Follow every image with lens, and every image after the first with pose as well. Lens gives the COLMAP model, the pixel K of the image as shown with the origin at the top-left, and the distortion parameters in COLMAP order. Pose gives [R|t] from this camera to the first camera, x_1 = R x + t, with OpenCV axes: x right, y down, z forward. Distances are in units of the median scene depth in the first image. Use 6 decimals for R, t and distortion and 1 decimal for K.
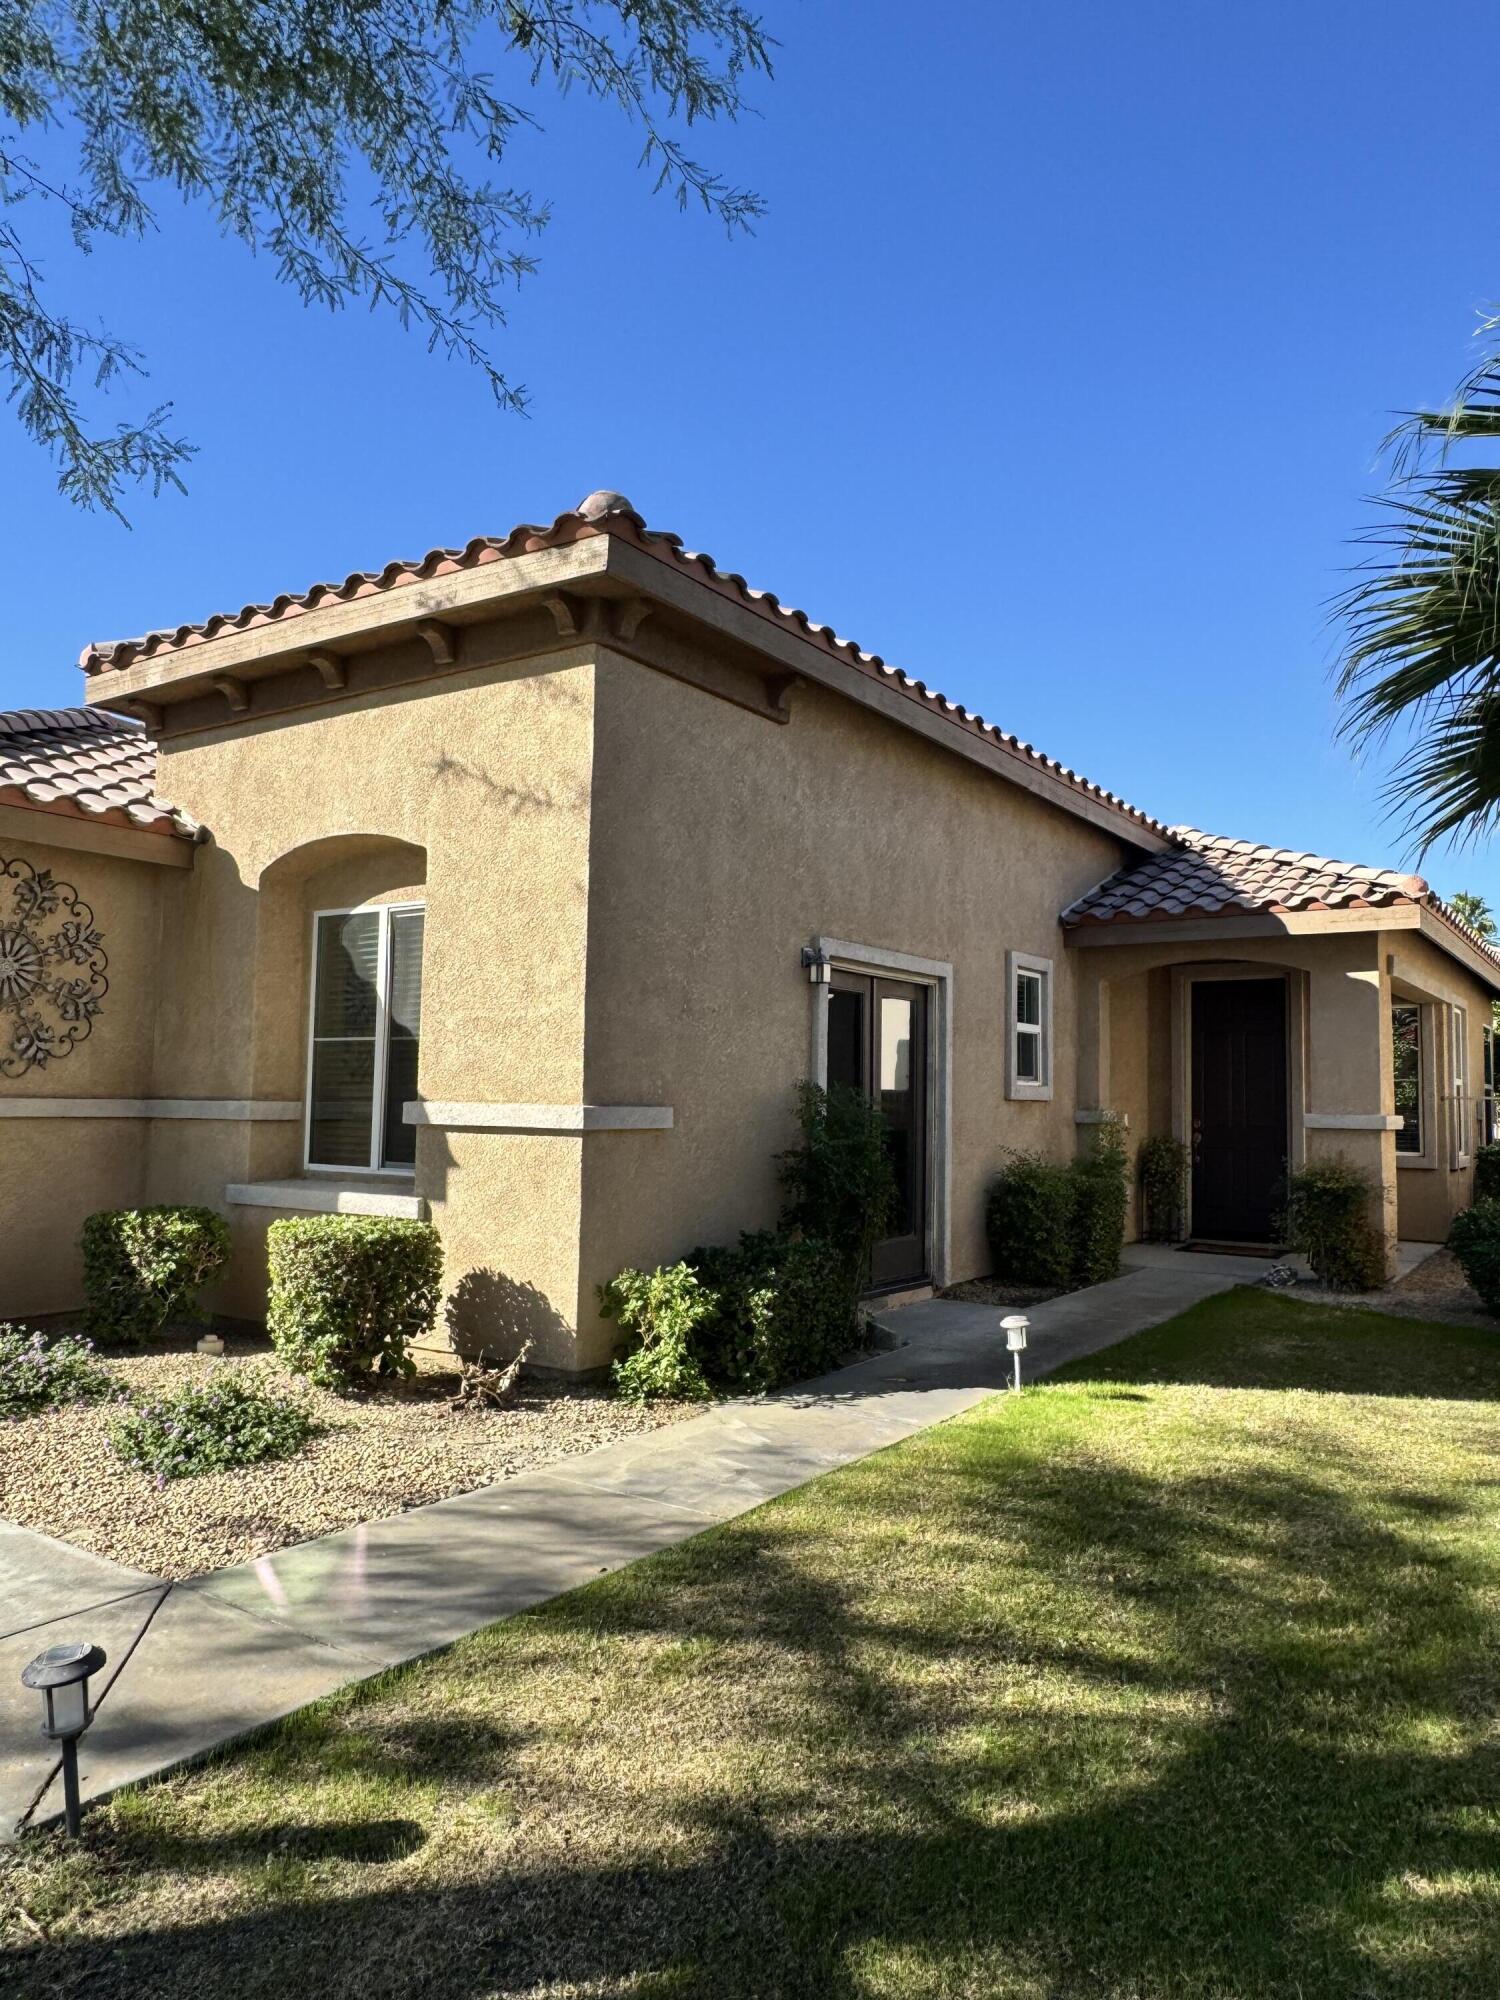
lens RADIAL K [[1363.1, 0, 749.4], [0, 1363.1, 992.2], [0, 0, 1]] dist [0.006498, -0.000449]
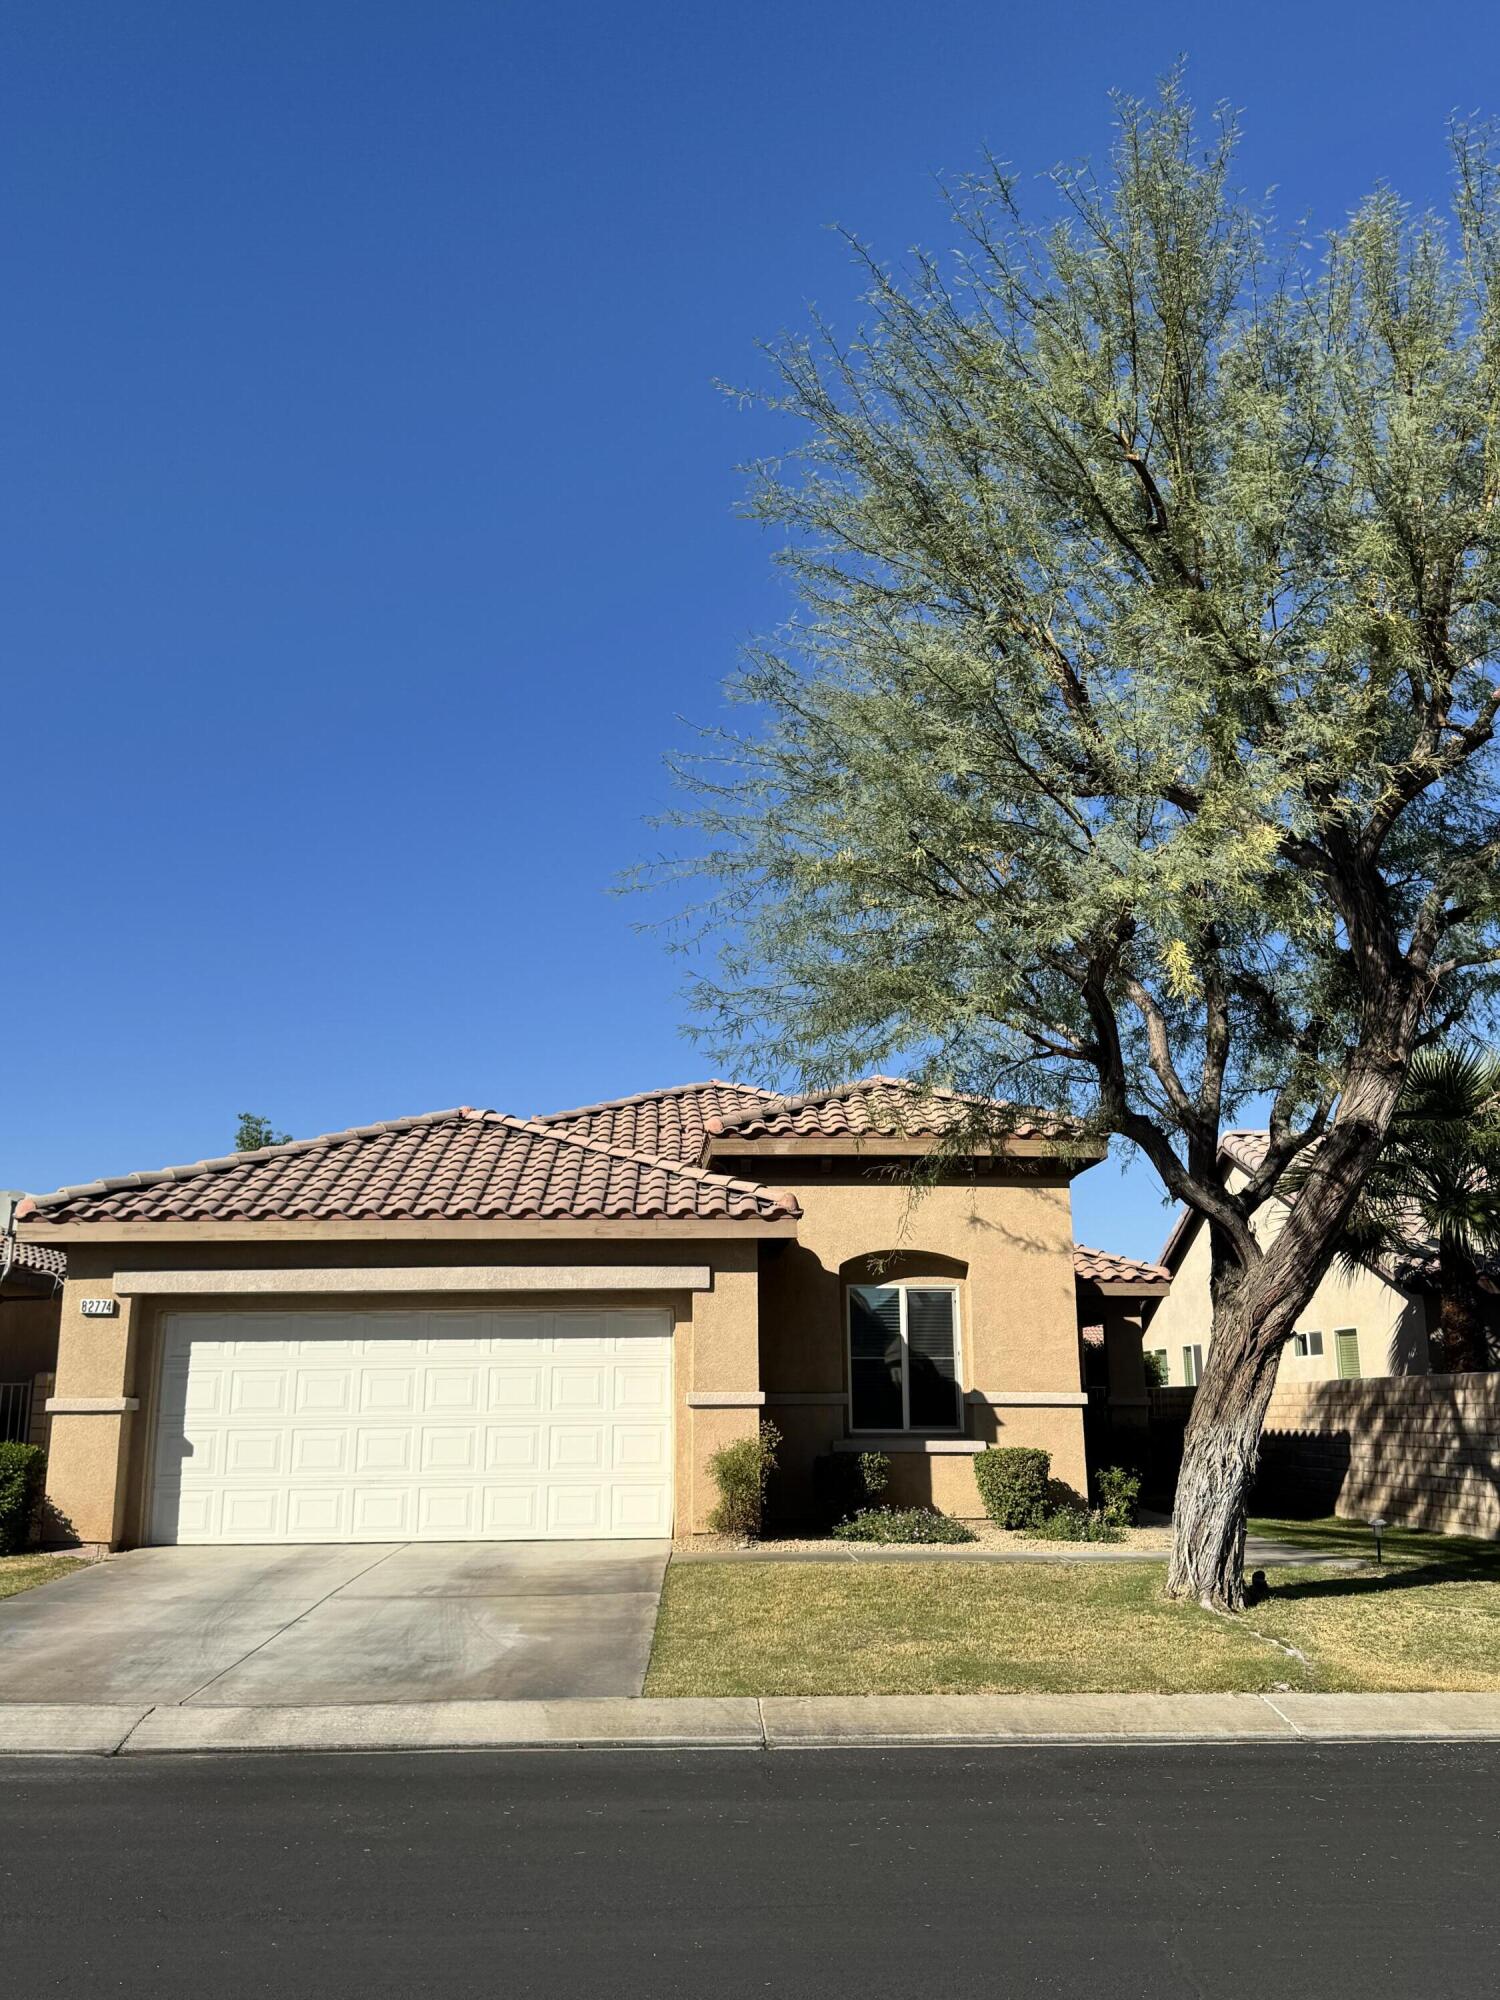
lens RADIAL K [[1658.4, 0, 741.1], [0, 1658.4, 1006.1], [0, 0, 1]] dist [0.197012, -0.446732]
pose [[0.824092, 0.114483, 0.554766, -1.734837], [-0.028241, 0.986450, -0.161615, -0.063462], [-0.565751, 0.117518, 0.816159, -0.787667]]
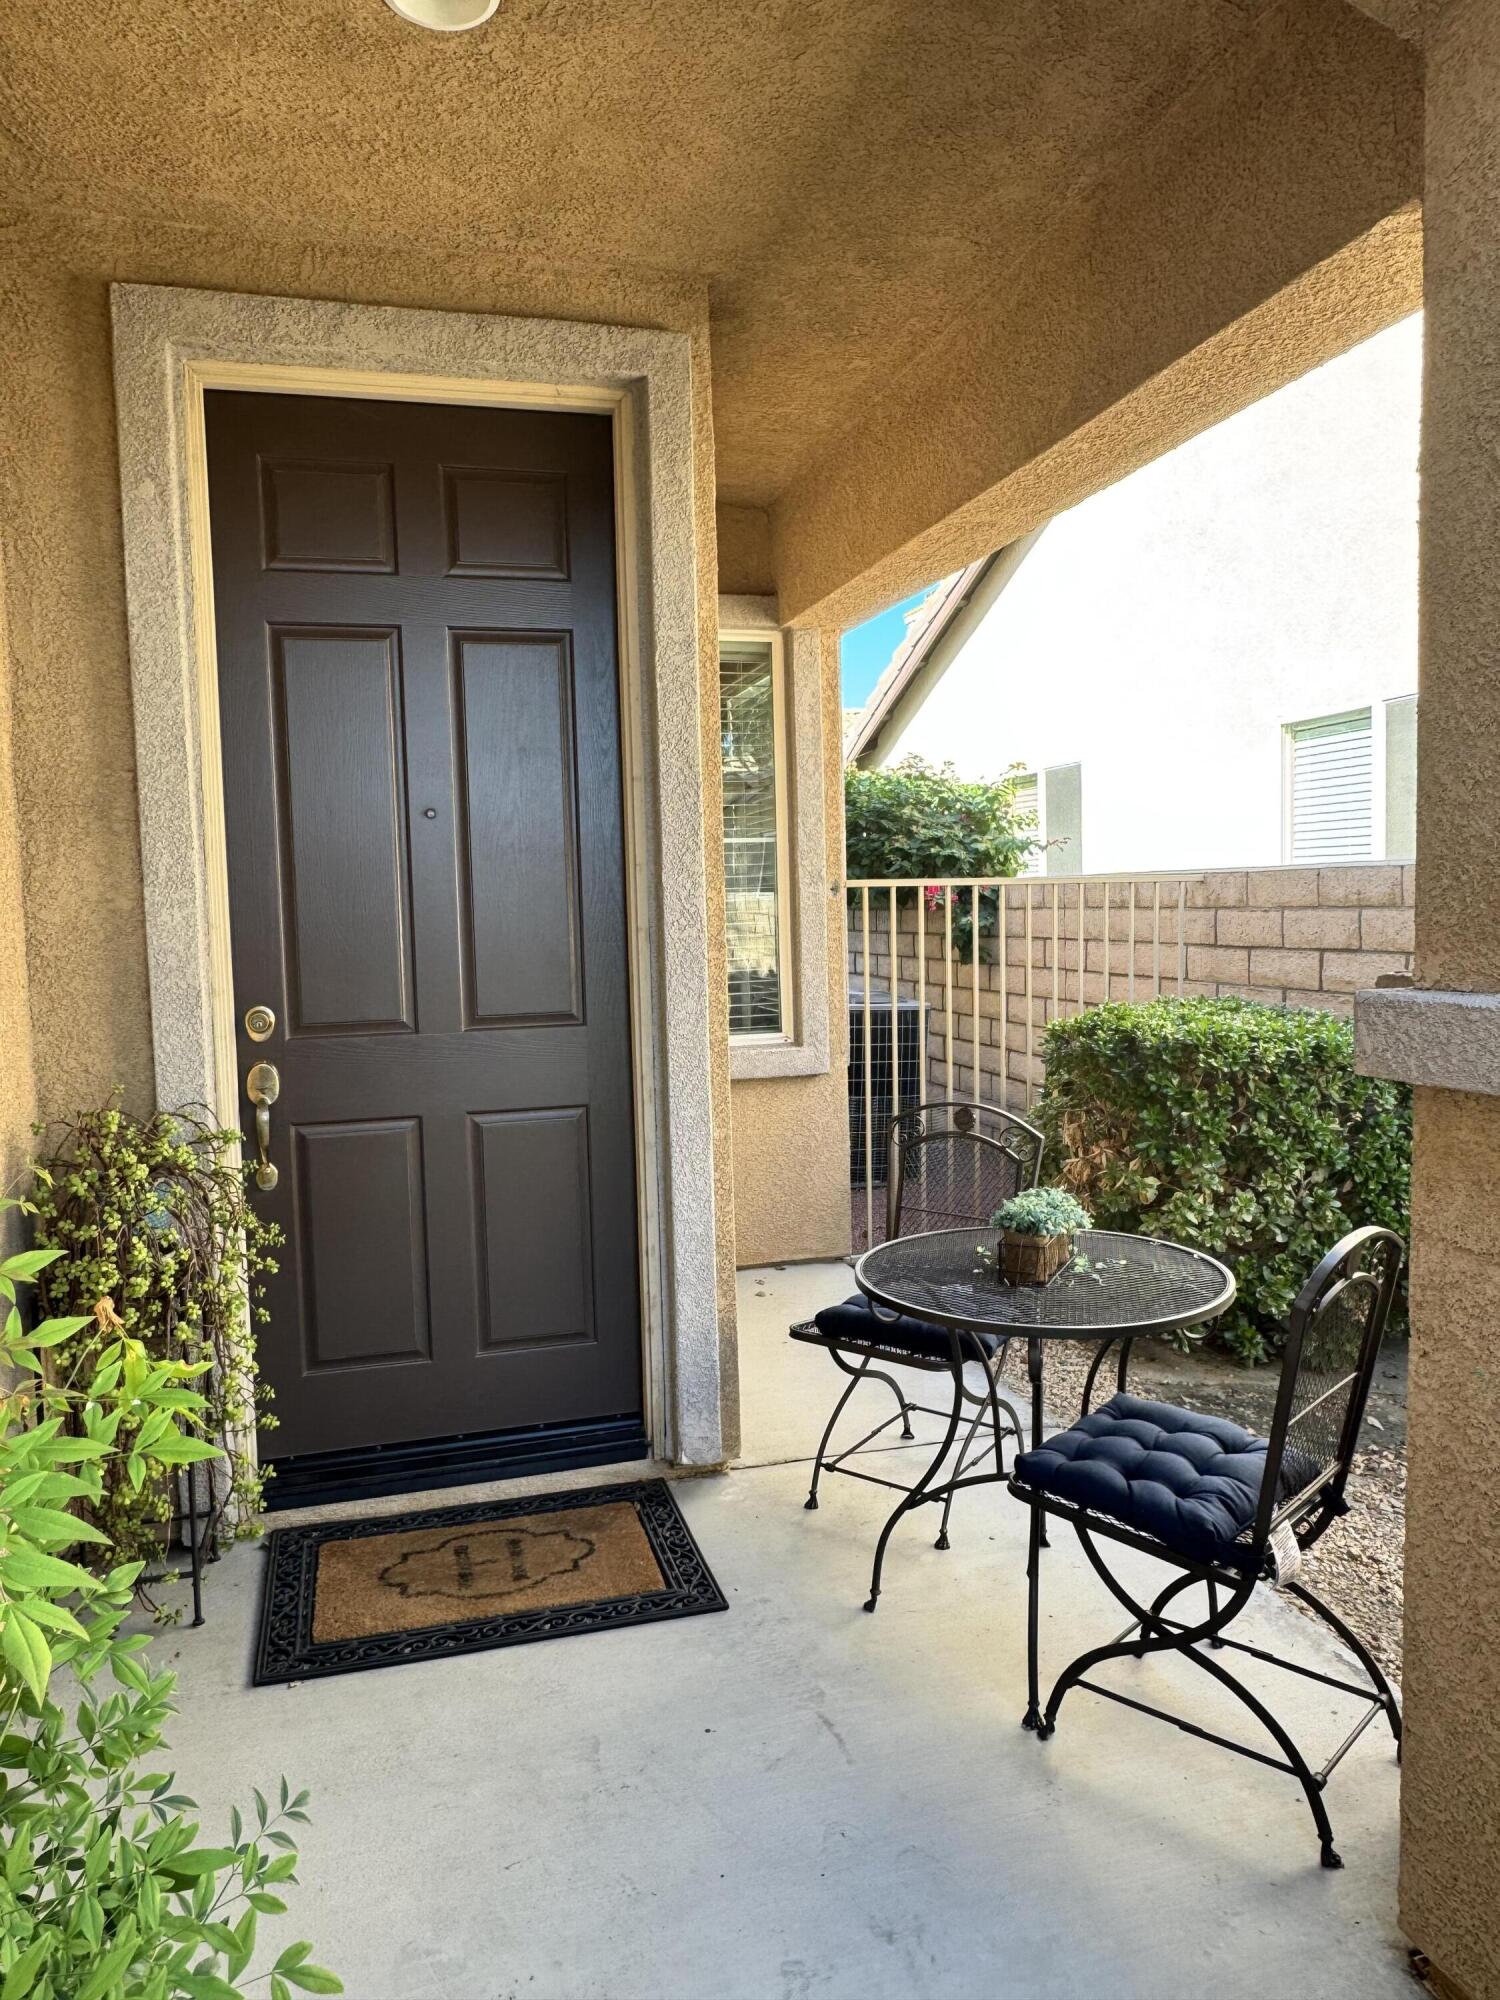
lens RADIAL K [[1363.1, 0, 749.4], [0, 1363.1, 992.2], [0, 0, 1]] dist [0.006498, -0.000449]
pose [[0.641052, -0.089865, 0.762218, 0.341239], [-0.023043, 0.990420, 0.136150, 0.094602], [-0.767152, -0.104843, 0.632840, 1.303289]]
